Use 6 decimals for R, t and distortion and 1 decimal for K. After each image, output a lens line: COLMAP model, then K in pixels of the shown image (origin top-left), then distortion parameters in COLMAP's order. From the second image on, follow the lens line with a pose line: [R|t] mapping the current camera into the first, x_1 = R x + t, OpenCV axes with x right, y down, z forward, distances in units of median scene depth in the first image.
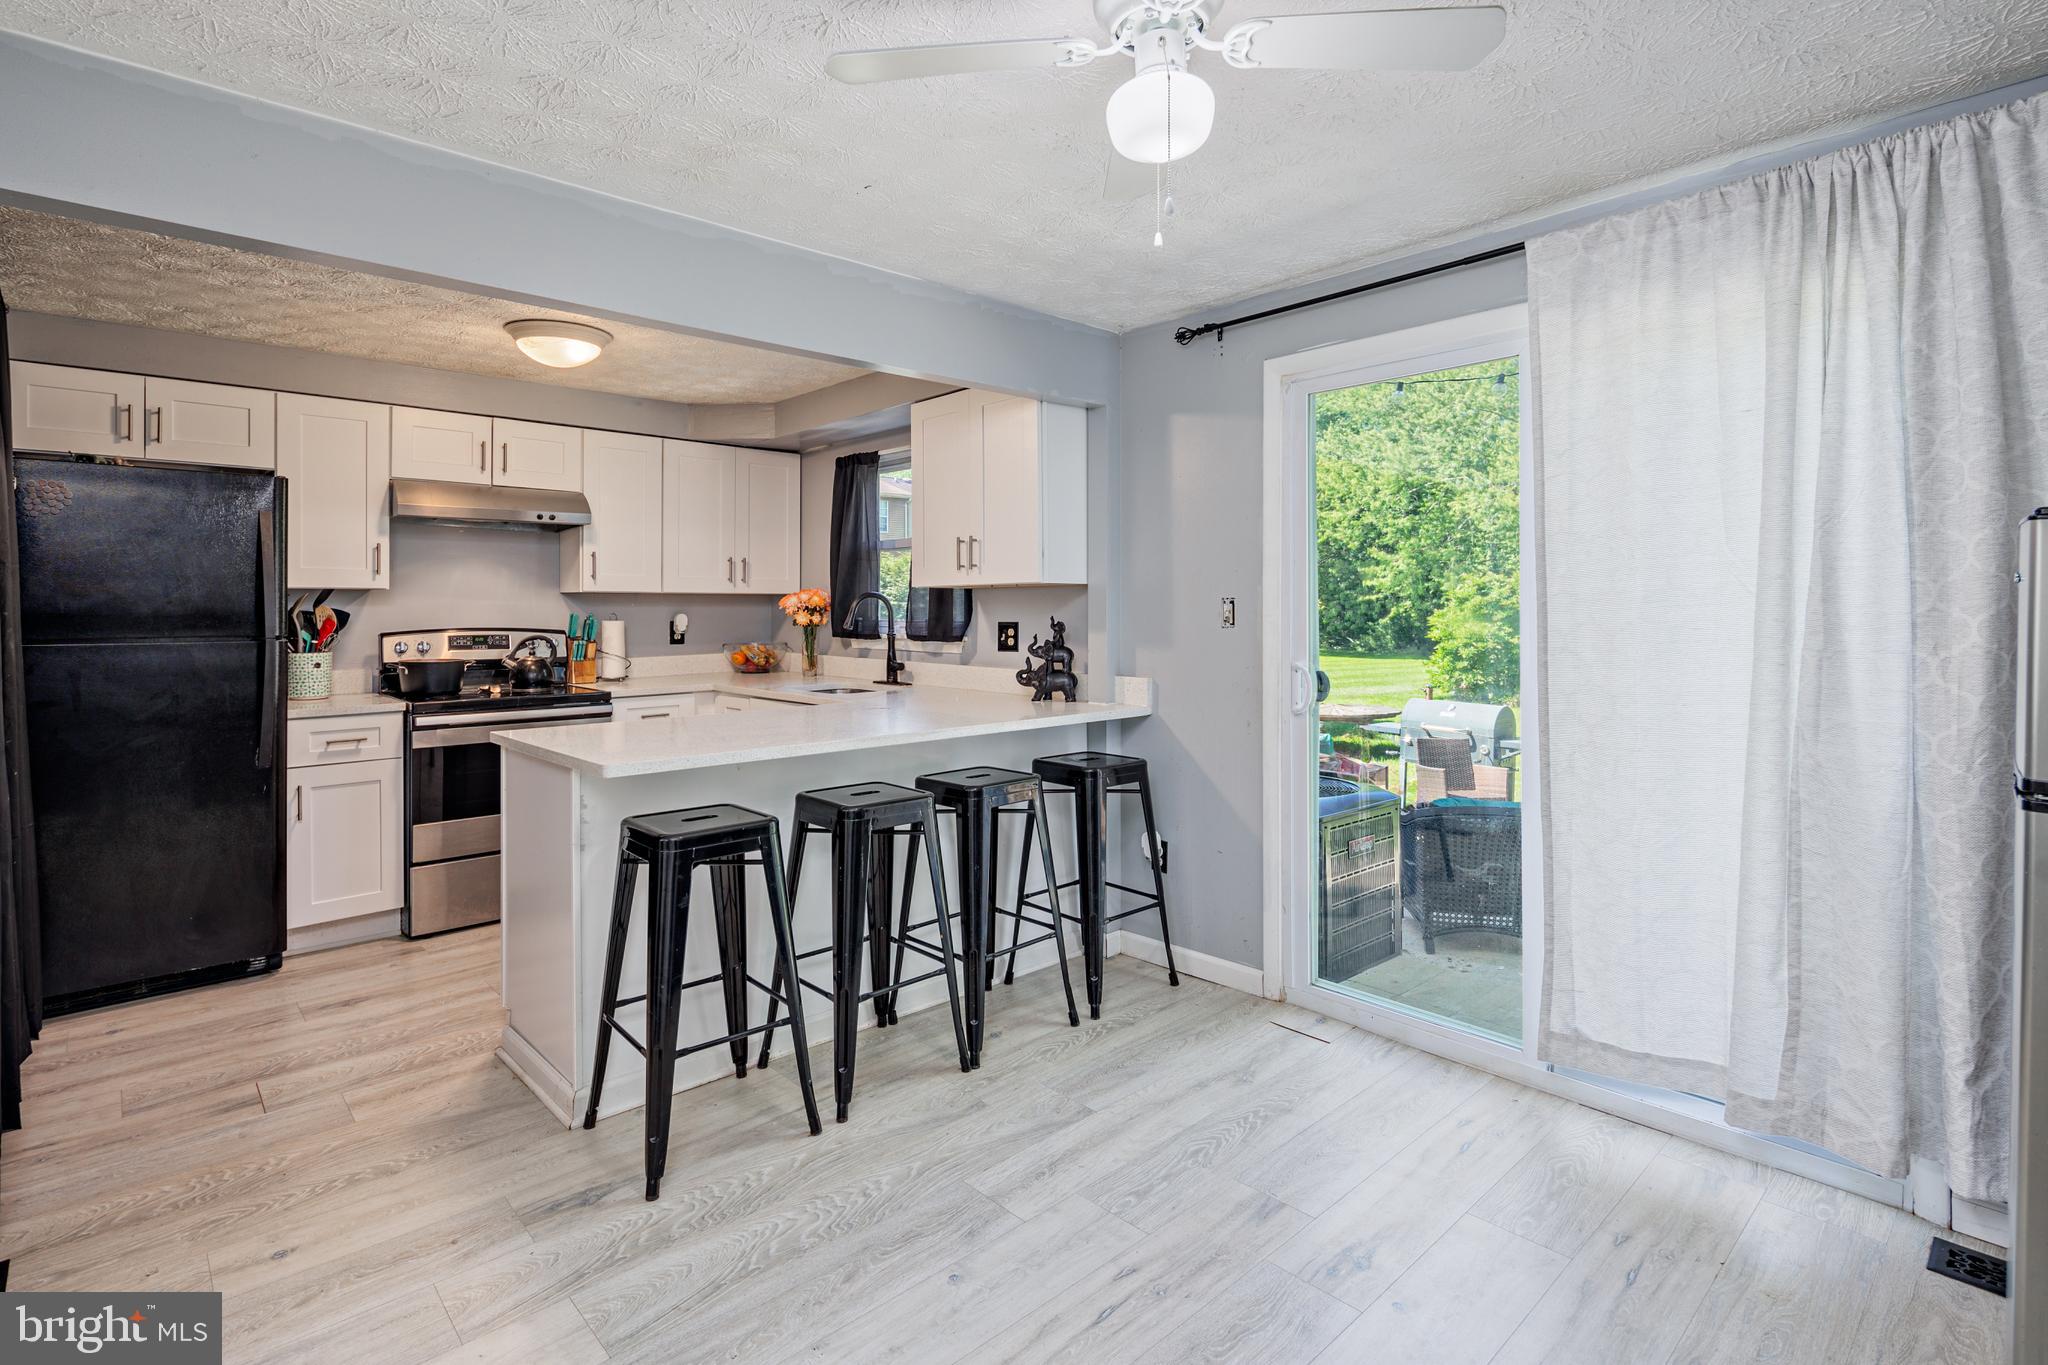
lens RADIAL K [[1000.6, 0, 1020.0], [0, 1000.6, 608.8], [0, 0, 1]] dist [-0.002239, -0.000904]
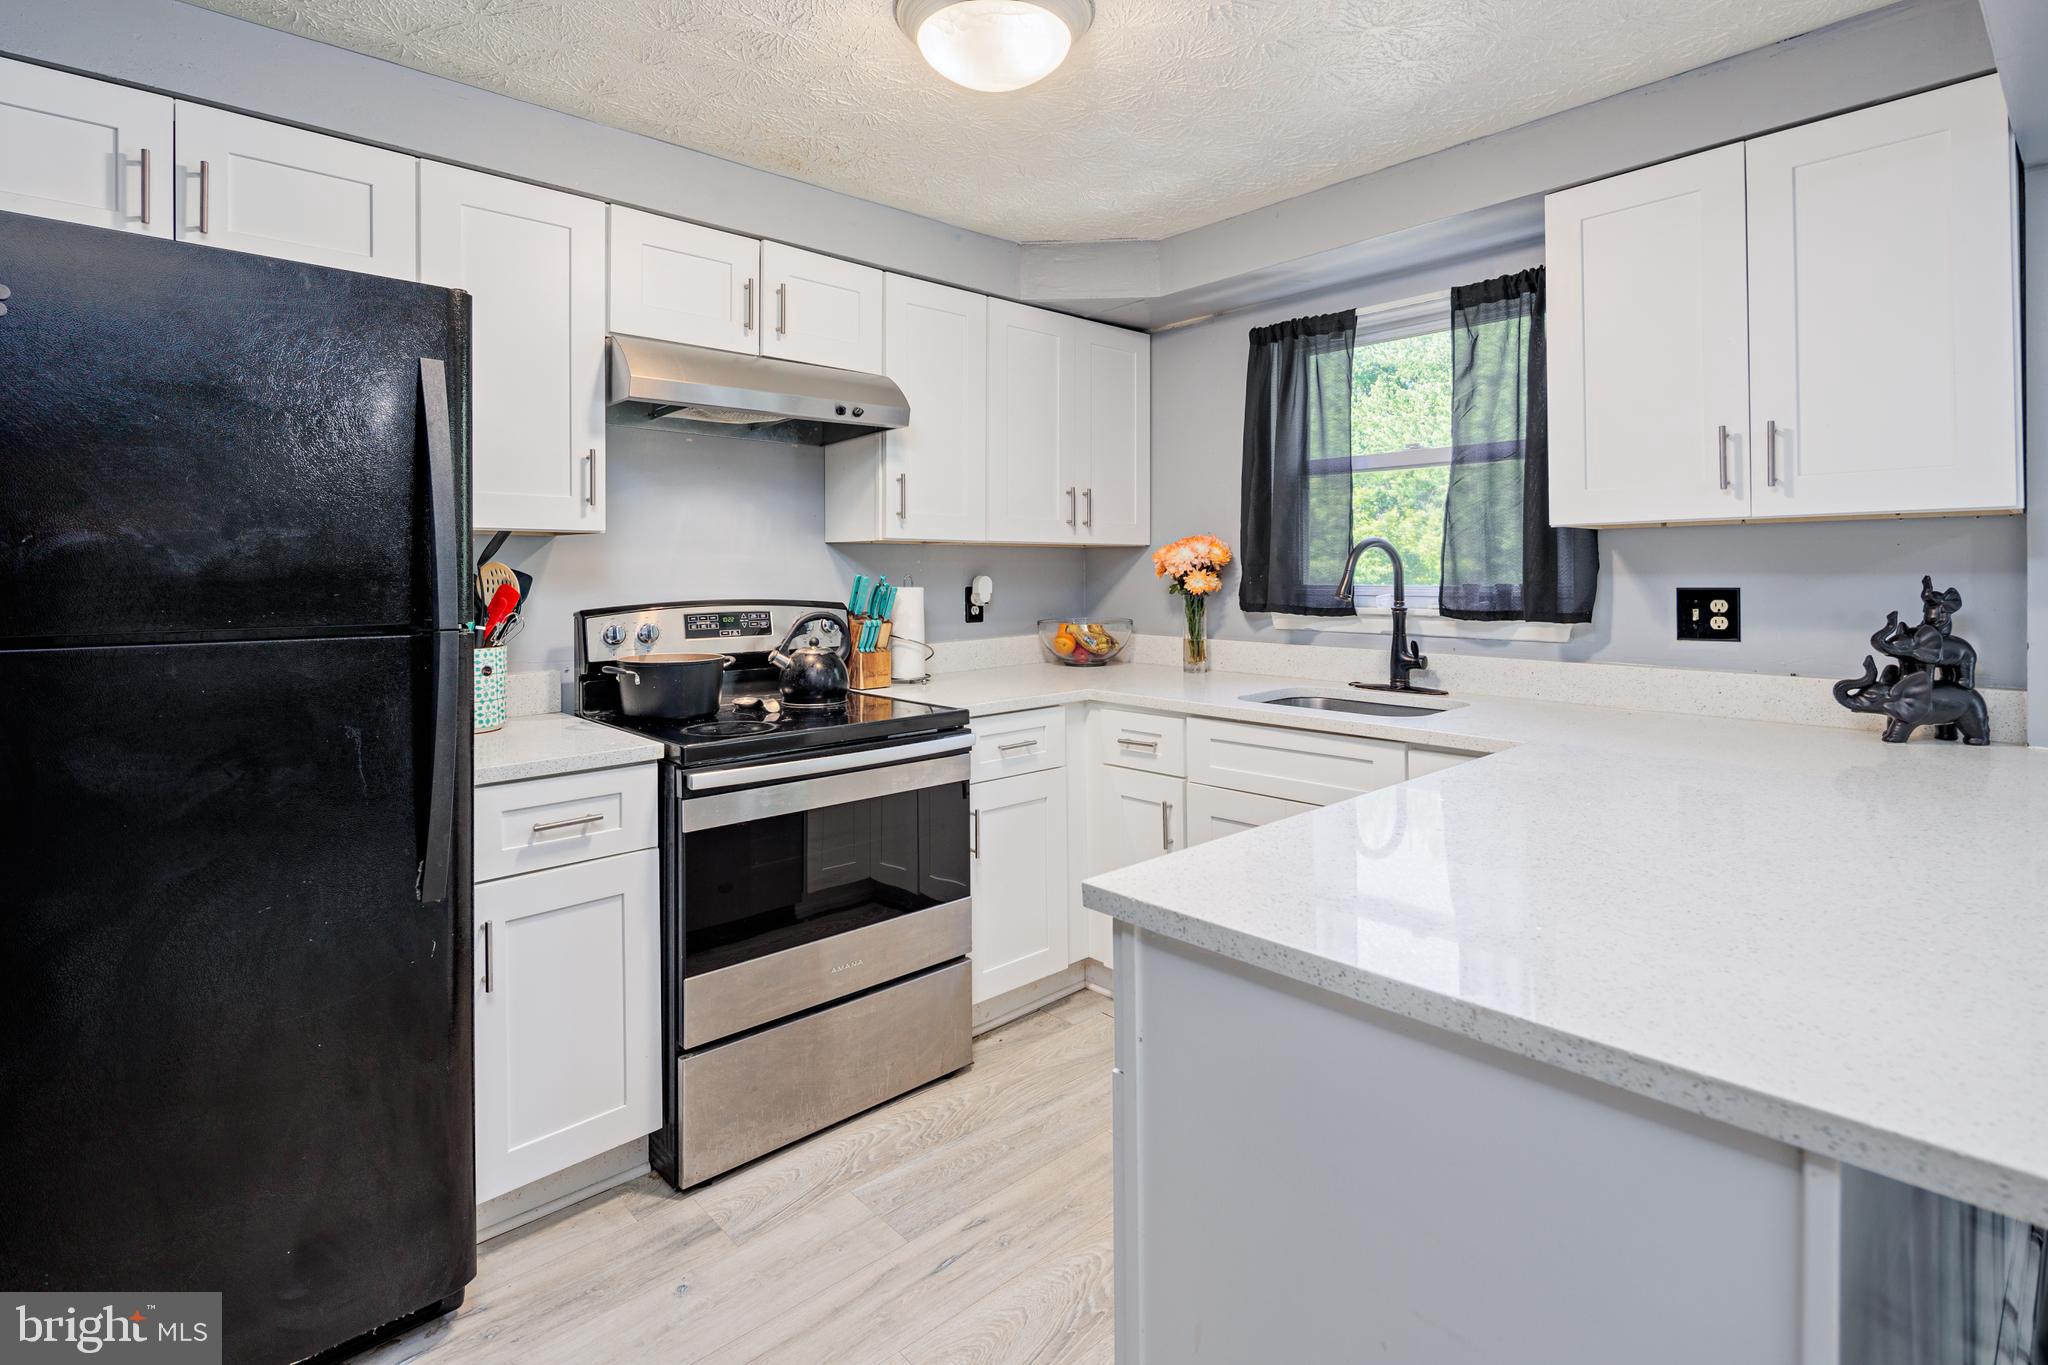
lens RADIAL K [[989.9, 0, 1003.8], [0, 989.9, 576.0], [0, 0, 1]] dist [-0.000141, -0.000582]
pose [[0.999919, -0.003425, -0.012237, -0.403271], [0.003480, 0.999984, 0.004488, 0.002838], [0.012222, -0.004531, 0.999915, 0.449527]]
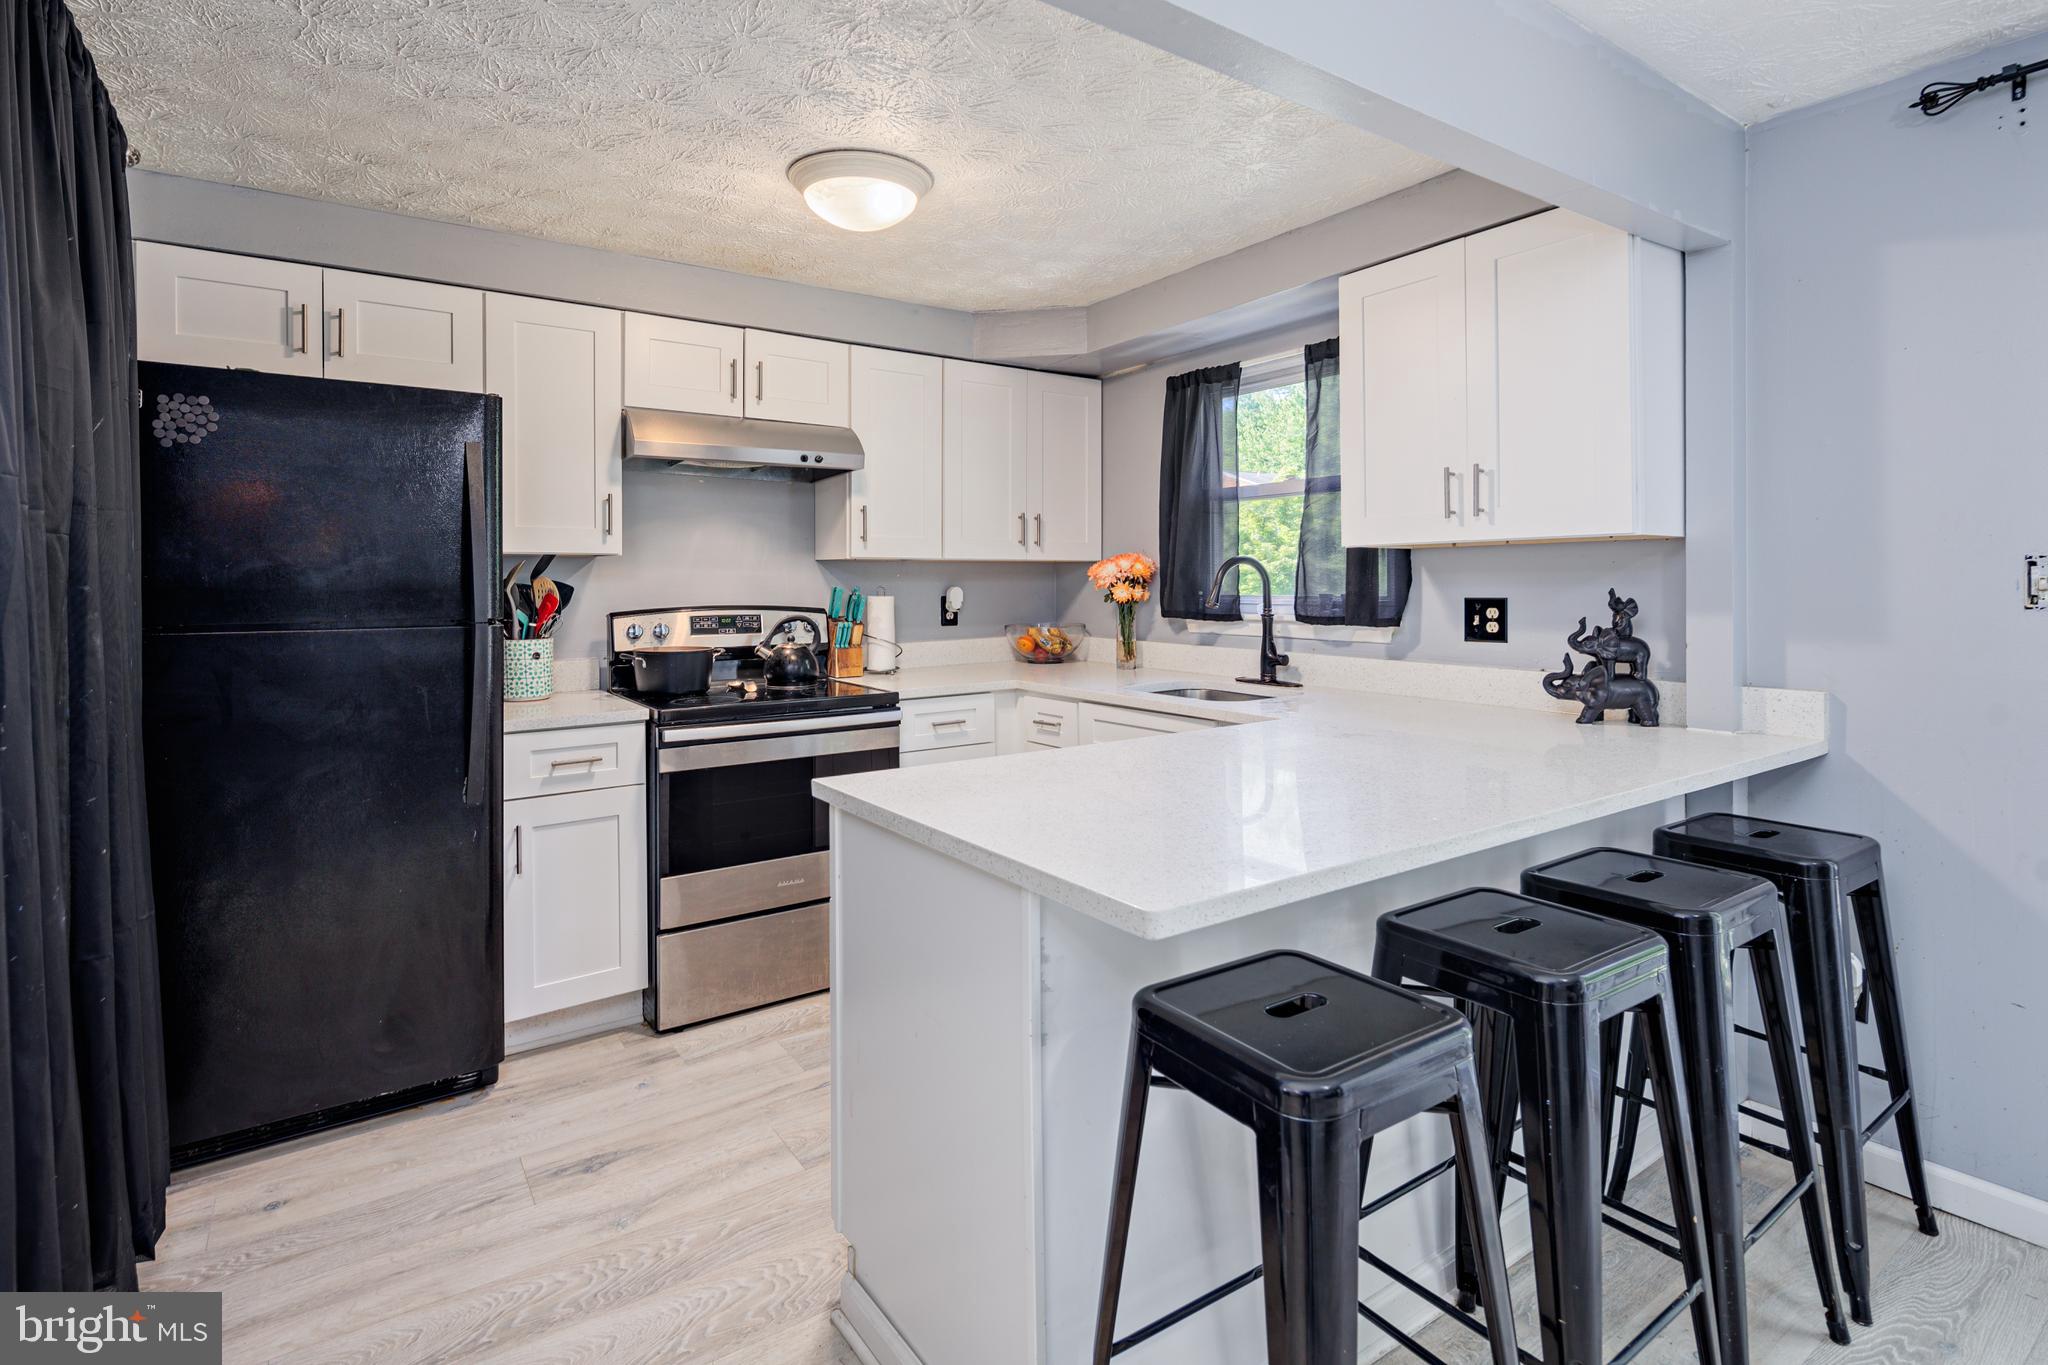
lens RADIAL K [[990.6, 0, 1009.6], [0, 990.6, 588.1], [0, 0, 1]] dist [0.000273, -0.000519]
pose [[0.989335, -0.002201, -0.145641, -0.233368], [0.003103, 0.999977, 0.005968, 0.001824], [0.145625, -0.006356, 0.989320, 0.302786]]
